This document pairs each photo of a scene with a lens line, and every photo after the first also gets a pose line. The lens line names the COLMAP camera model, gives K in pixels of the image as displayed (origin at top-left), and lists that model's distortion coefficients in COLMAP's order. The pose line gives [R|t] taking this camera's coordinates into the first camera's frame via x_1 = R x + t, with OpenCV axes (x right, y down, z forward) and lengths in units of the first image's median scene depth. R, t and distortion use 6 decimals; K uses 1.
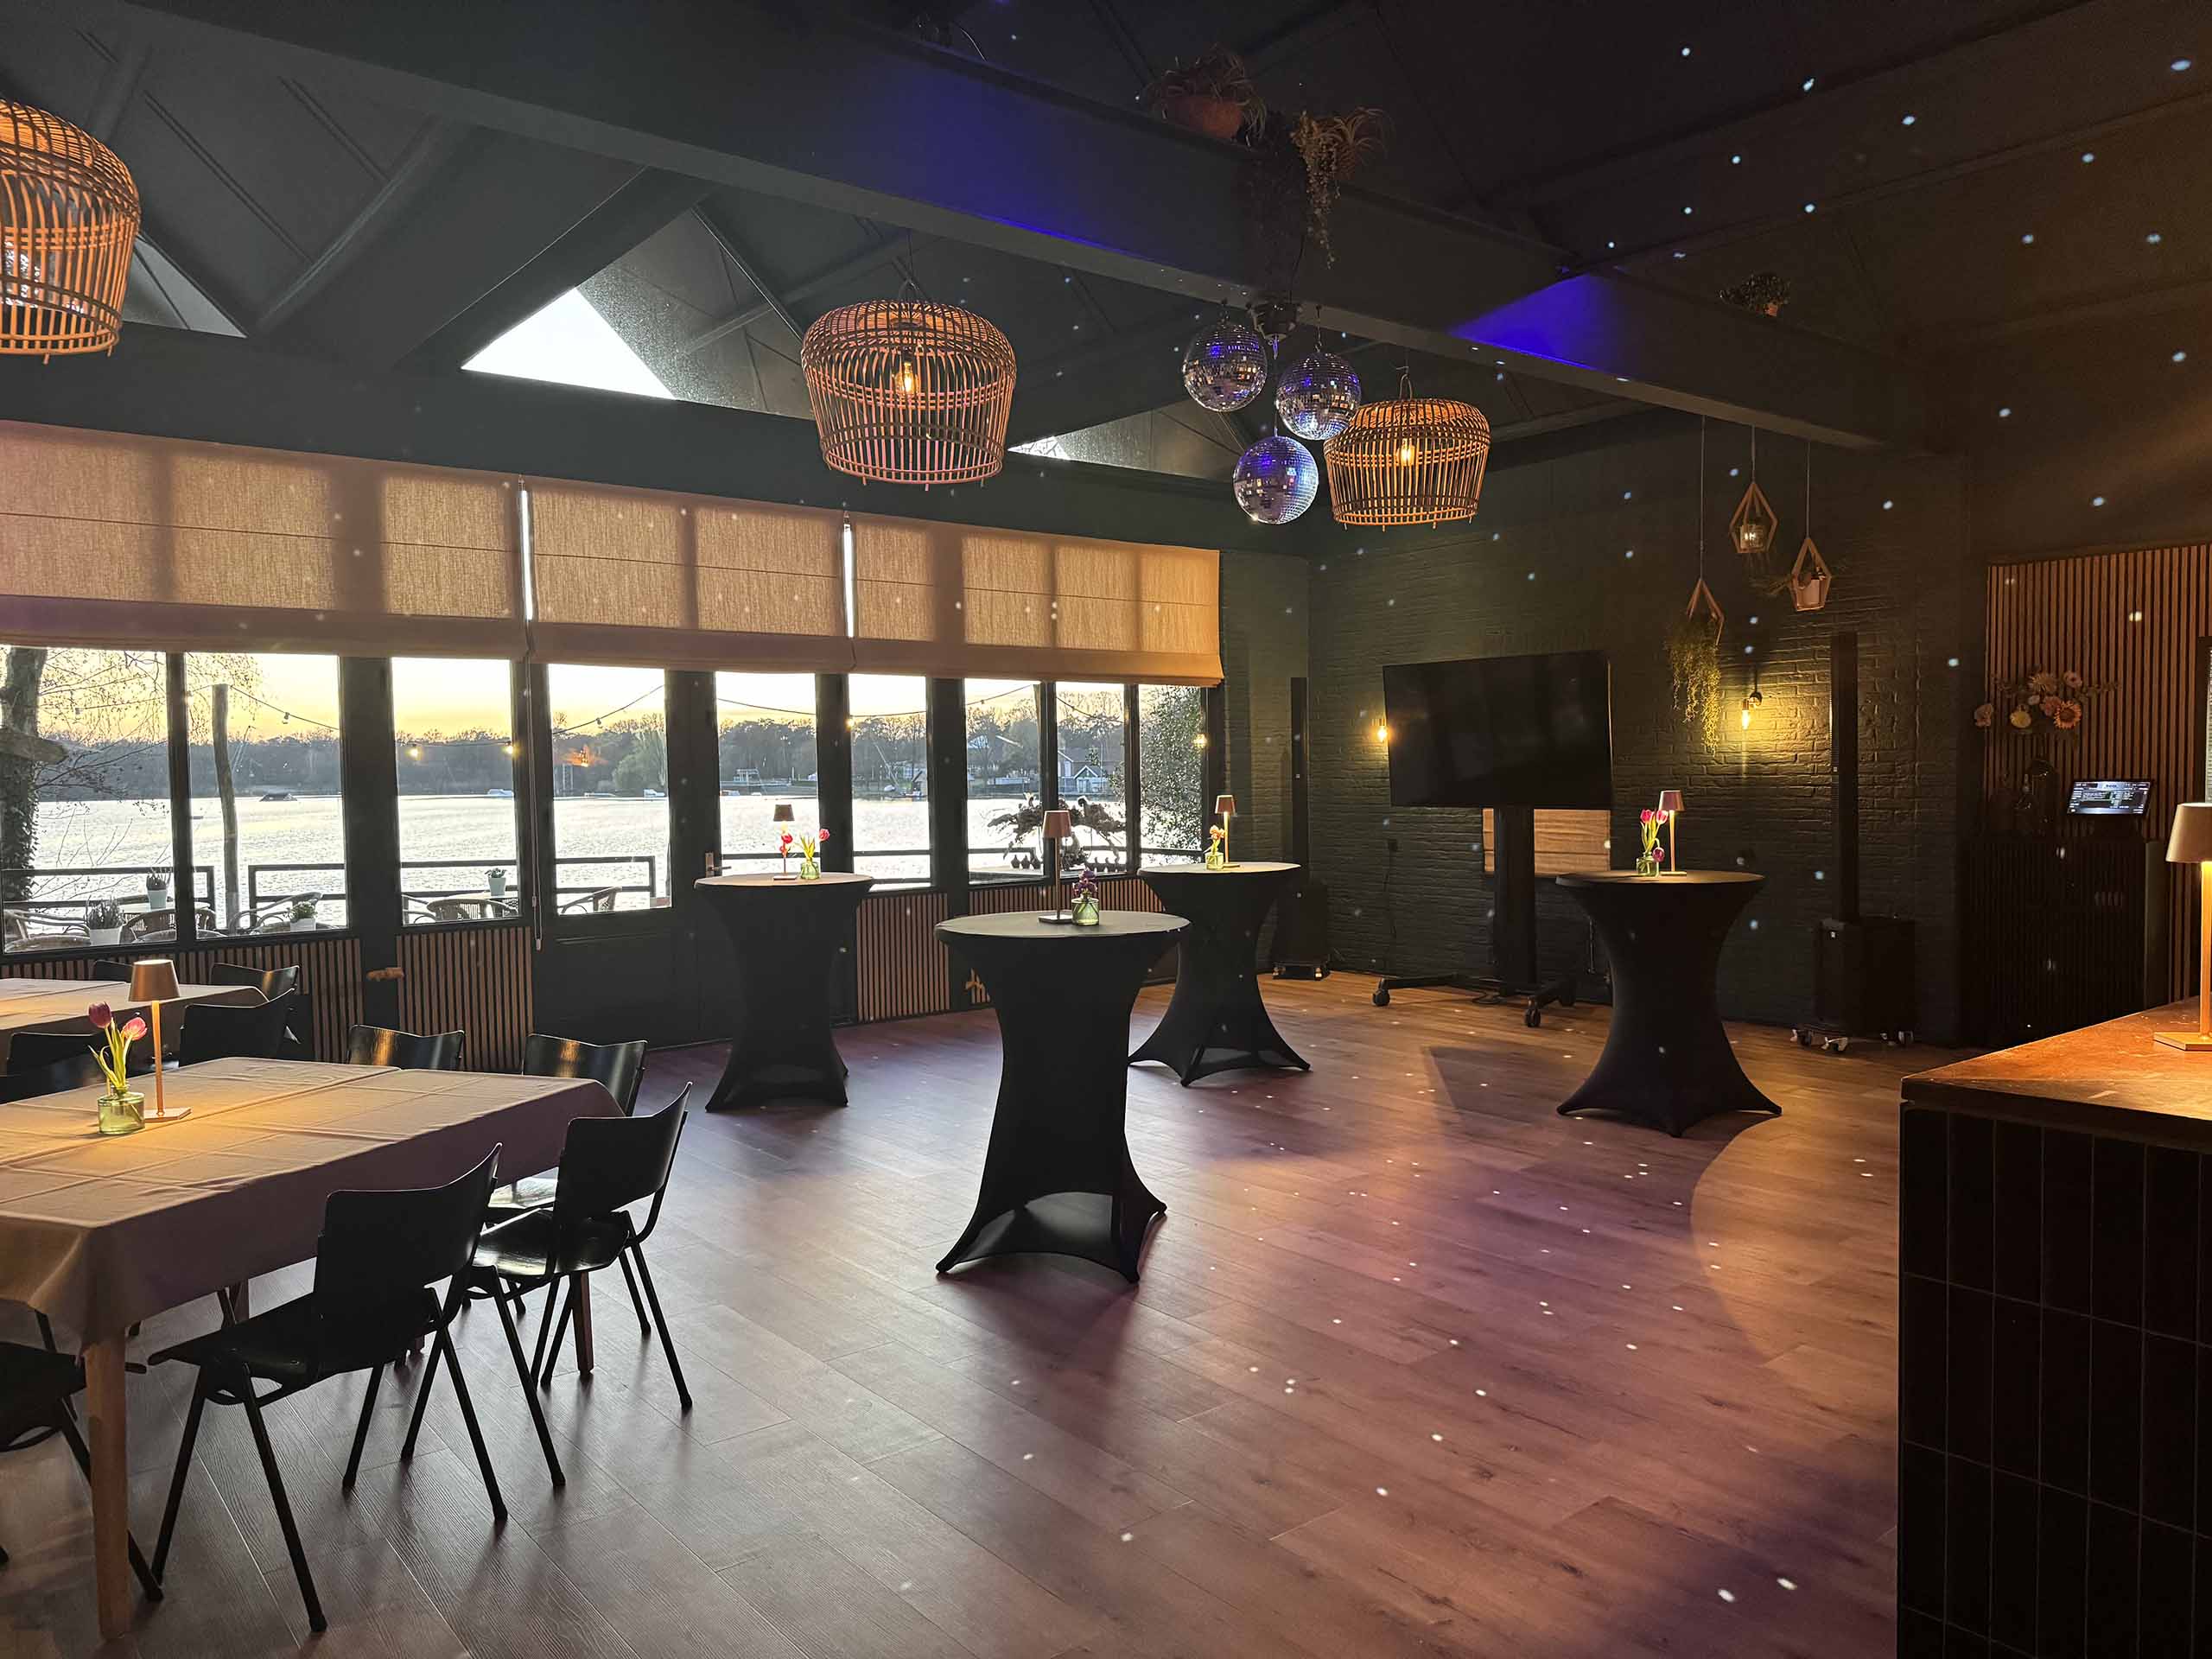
lens RADIAL K [[1545.2, 0, 1106.0], [0, 1545.2, 829.5], [0, 0, 1]] dist [0.054400, -0.076827]
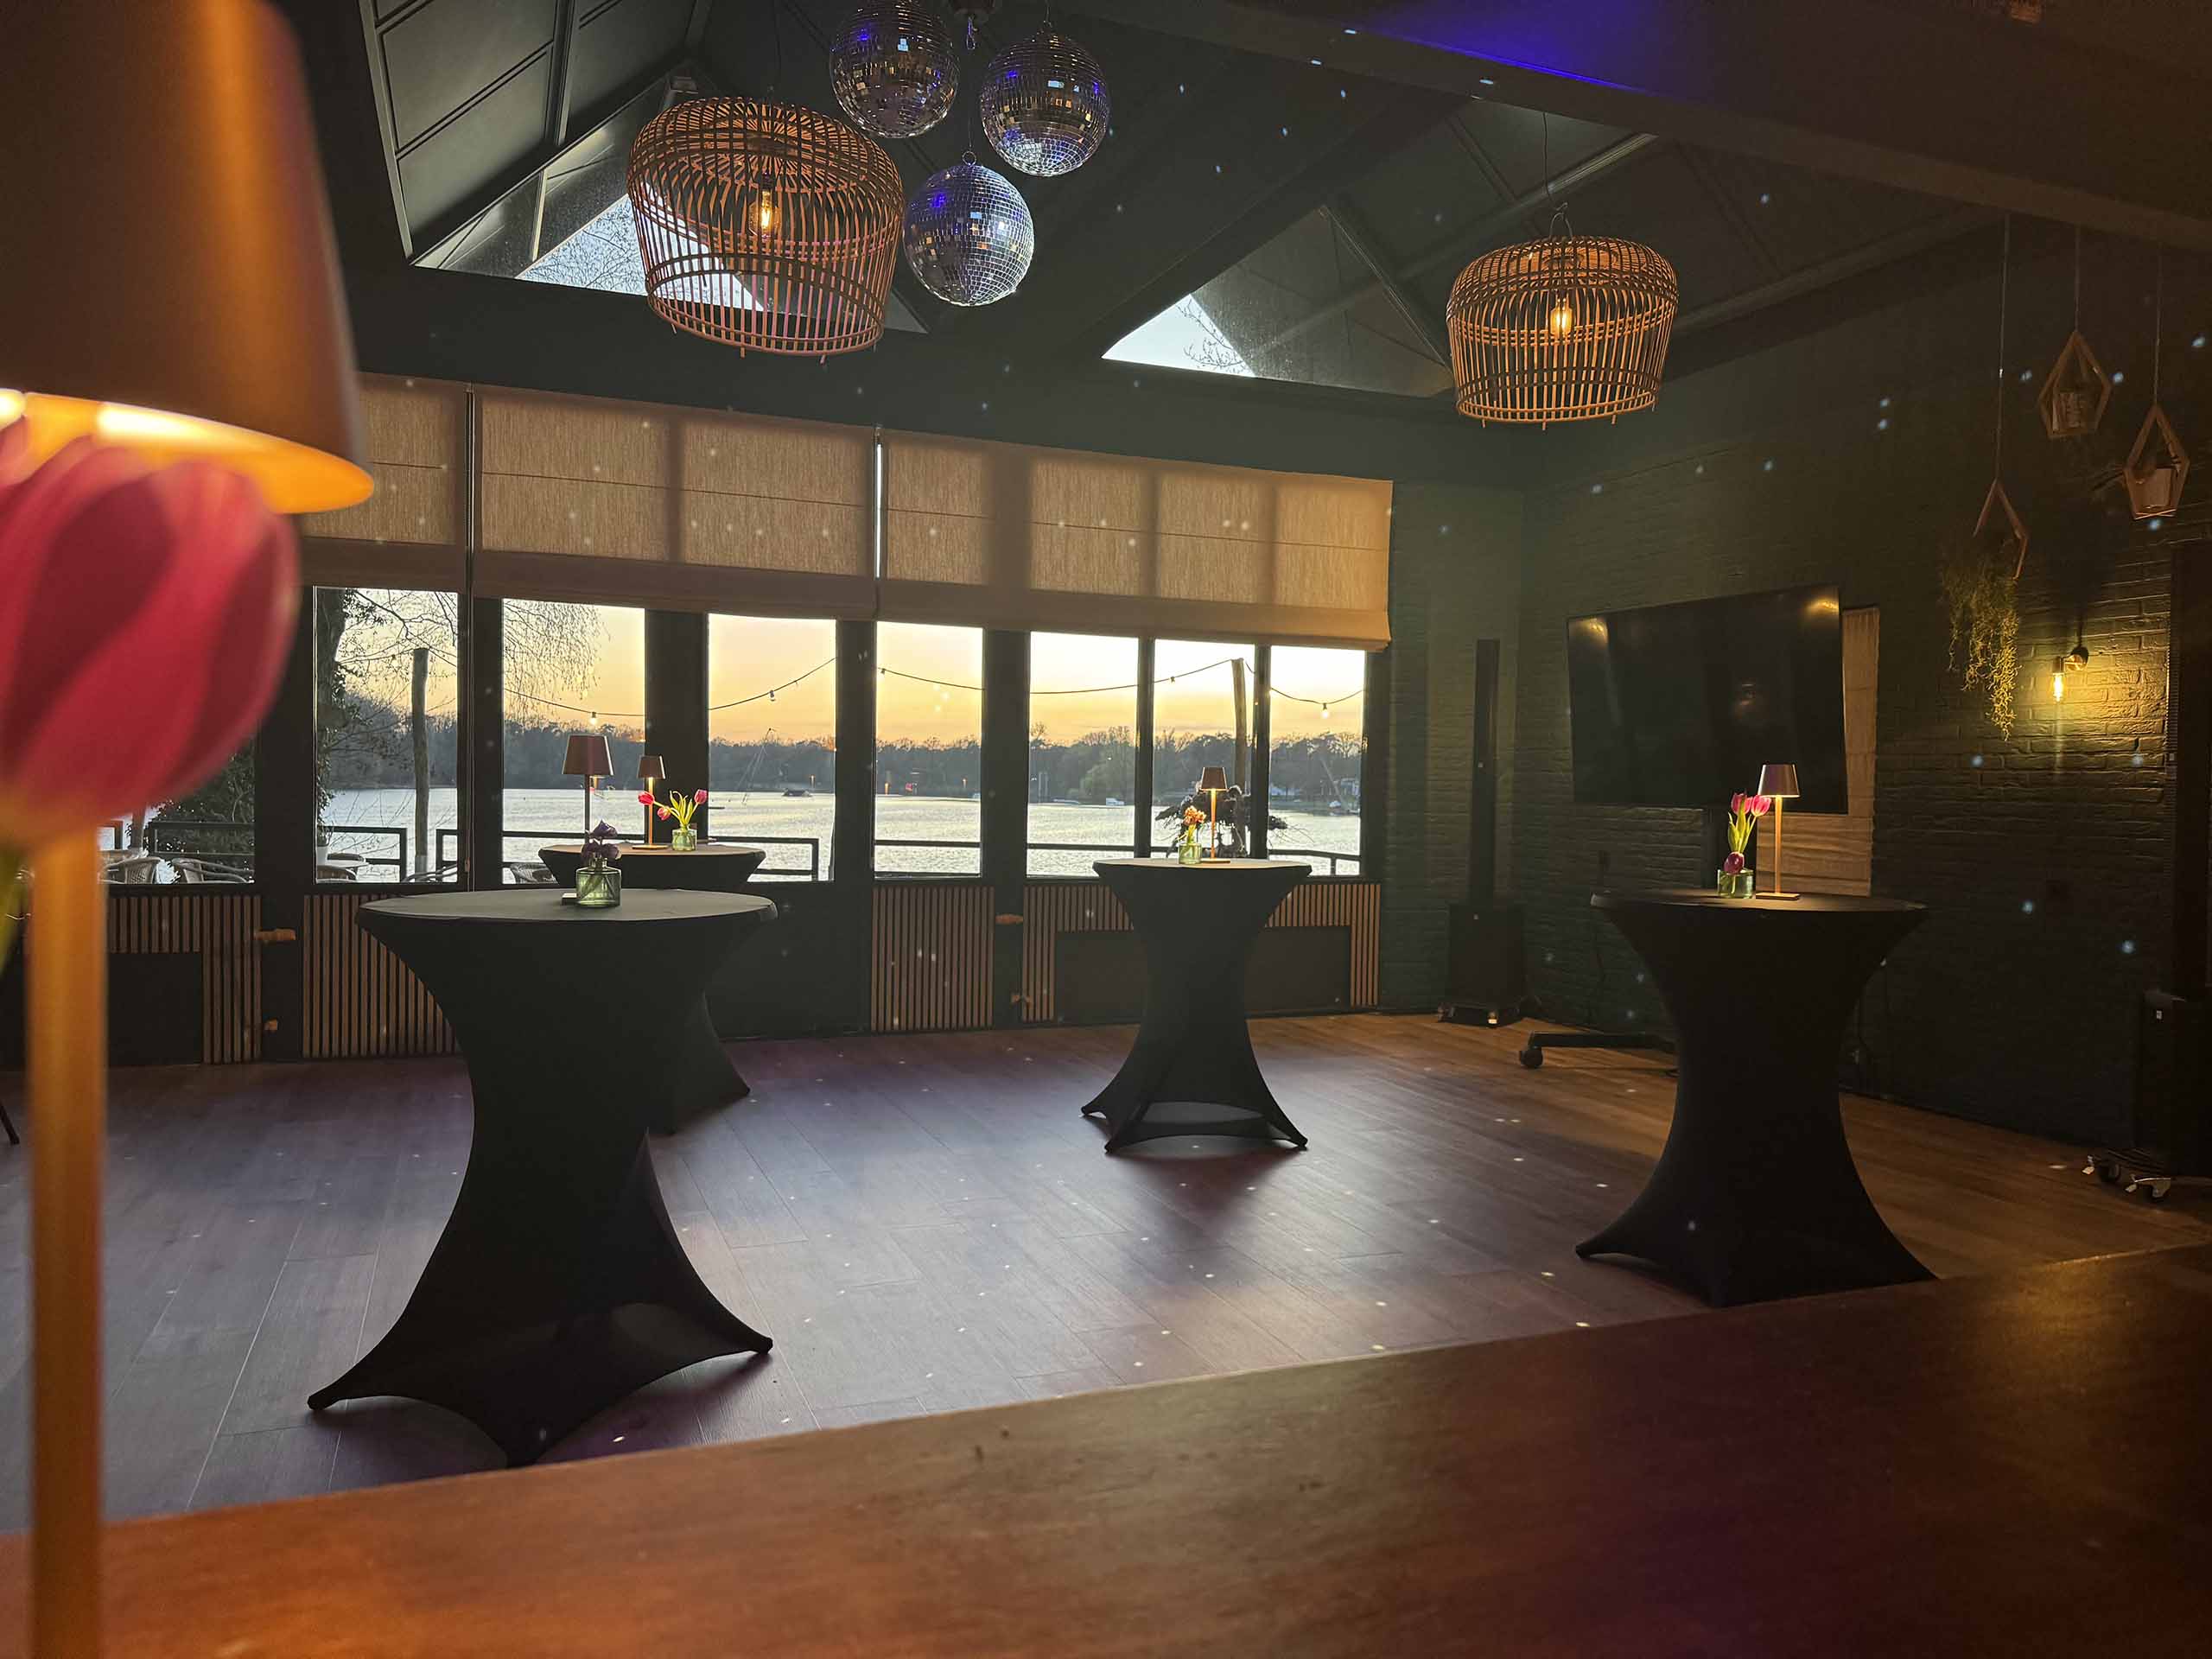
lens RADIAL K [[1545.2, 0, 1106.0], [0, 1545.2, 829.5], [0, 0, 1]] dist [0.054400, -0.076827]
pose [[0.956840, 0.041554, -0.287630, 0.213922], [-0.044631, 0.998995, -0.004145, 0.012054], [0.287169, 0.016804, 0.957733, 0.238241]]
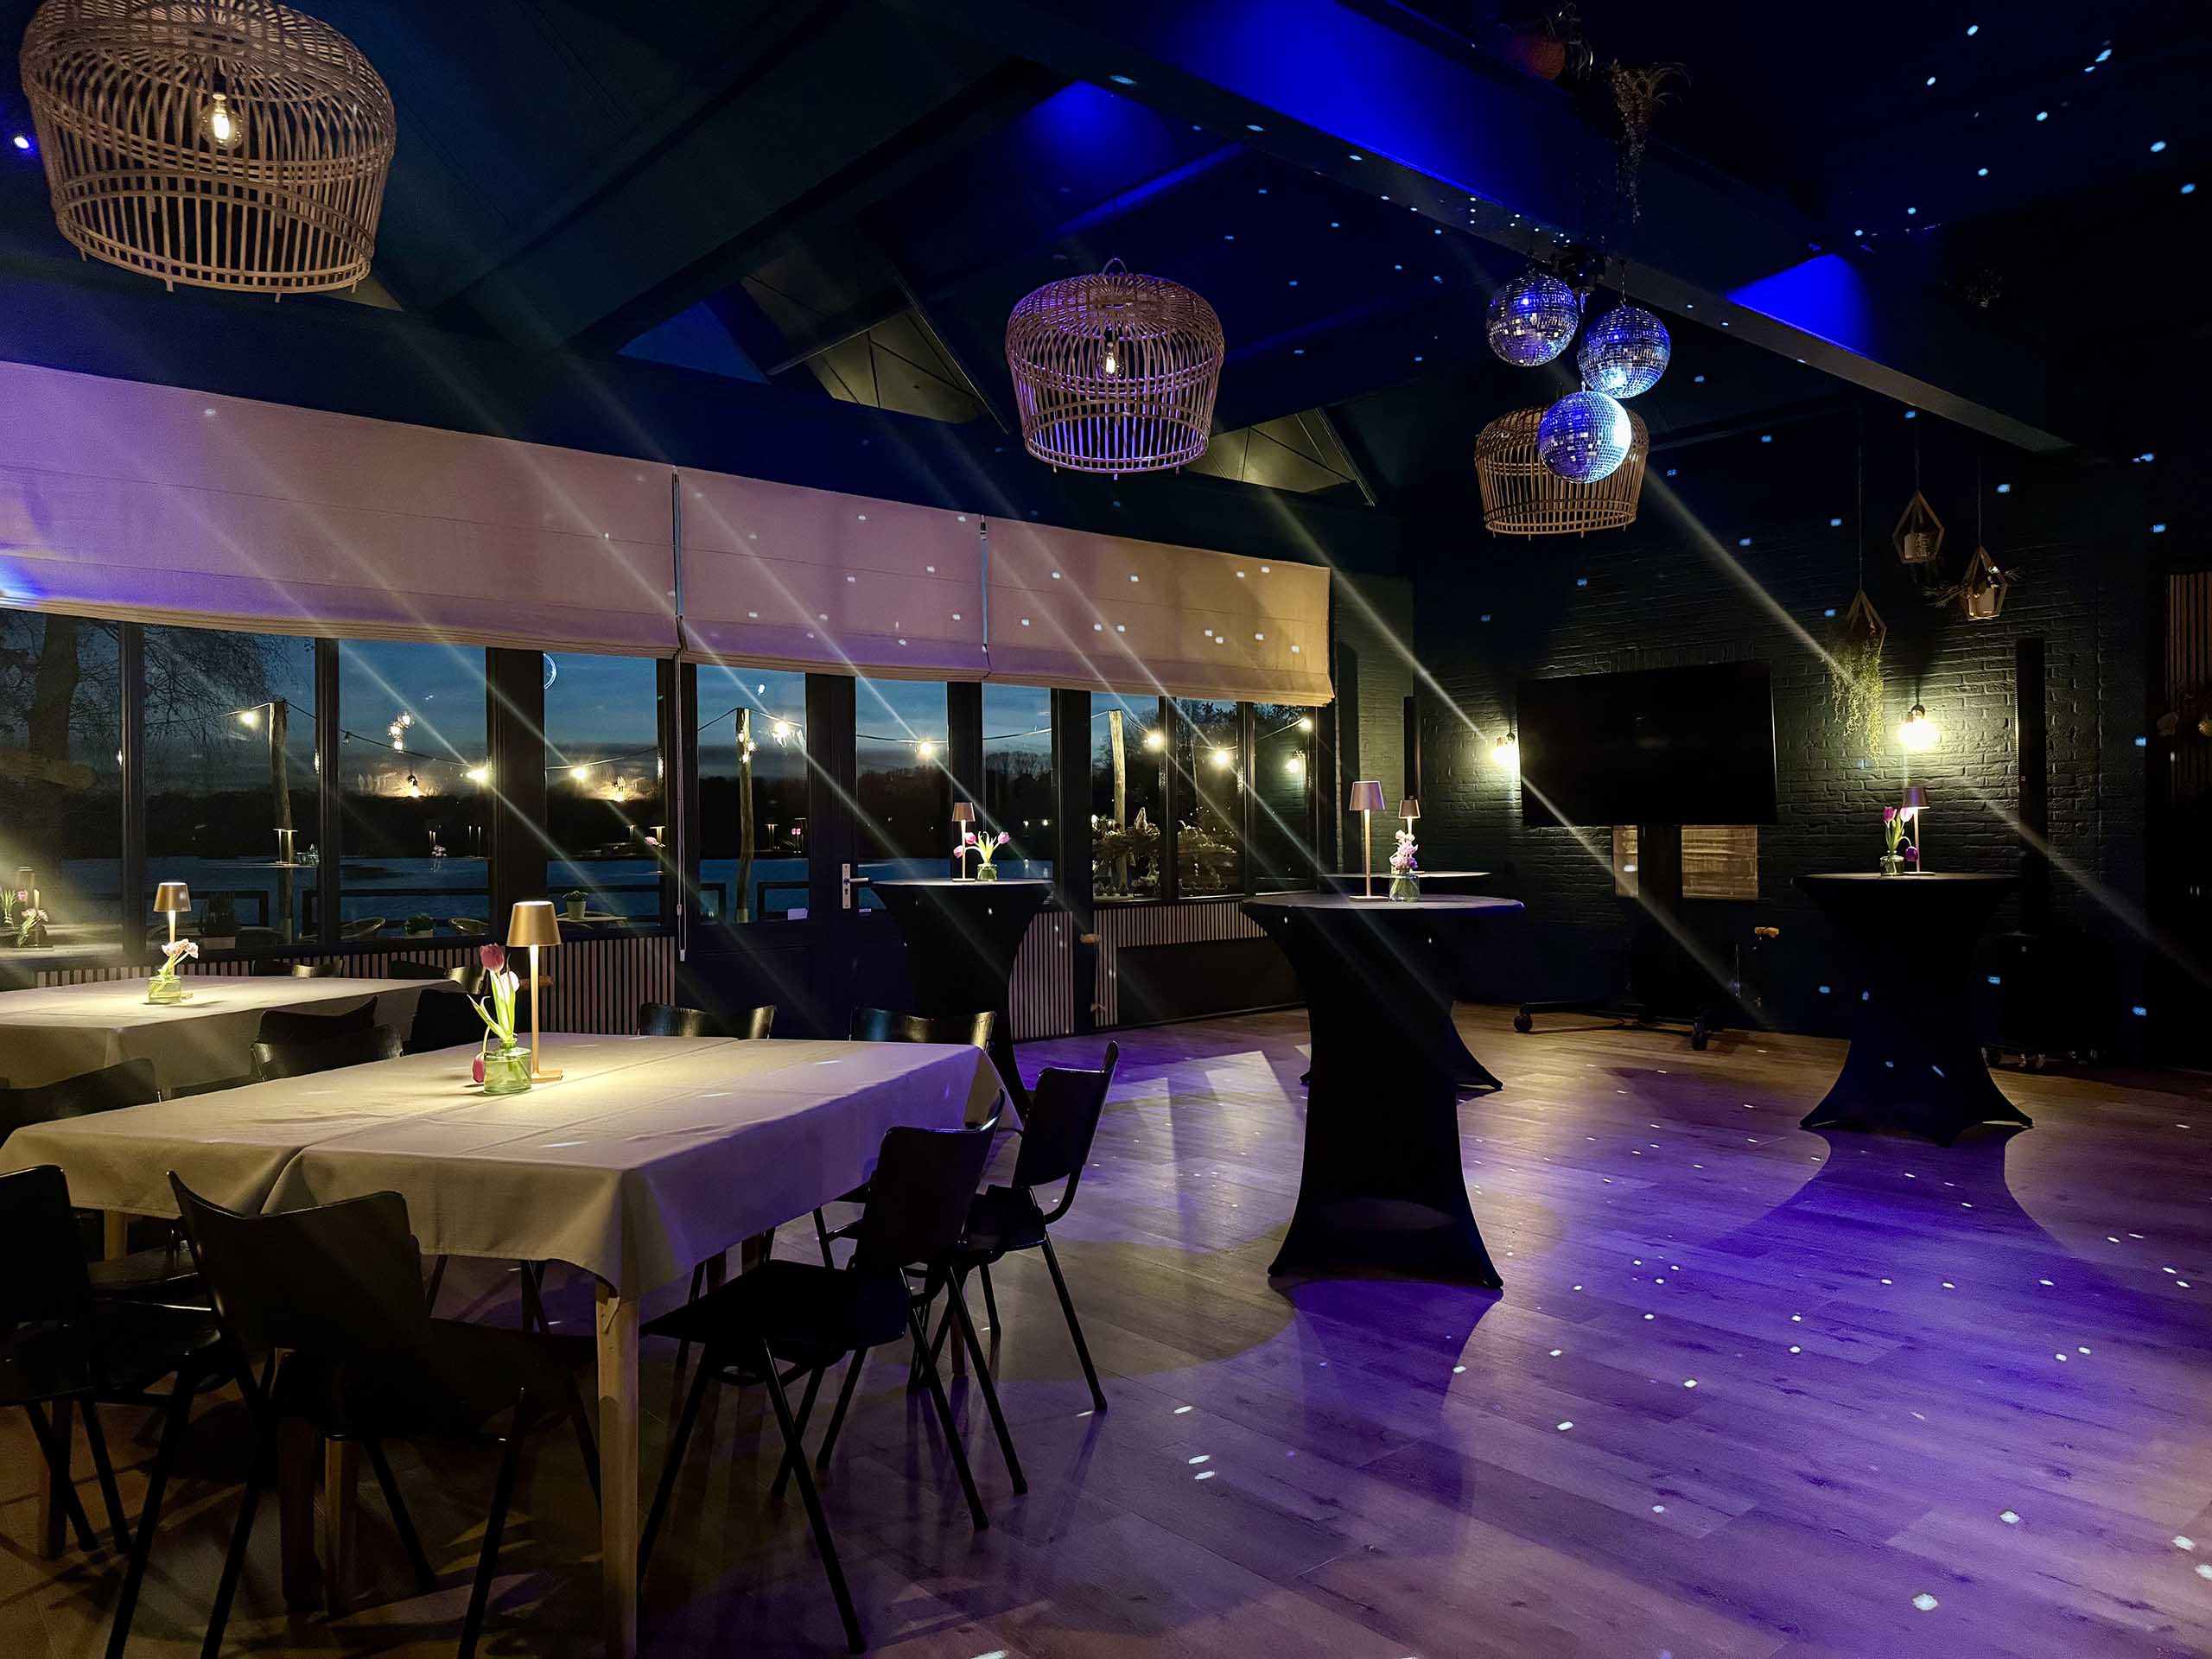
lens RADIAL K [[1545.2, 0, 1106.0], [0, 1545.2, 829.5], [0, 0, 1]] dist [0.054400, -0.076827]
pose [[0.999690, 0.004324, 0.024532, -0.117118], [-0.003428, 0.999330, -0.036443, 0.027598], [-0.024673, 0.036348, 0.999035, 0.036835]]
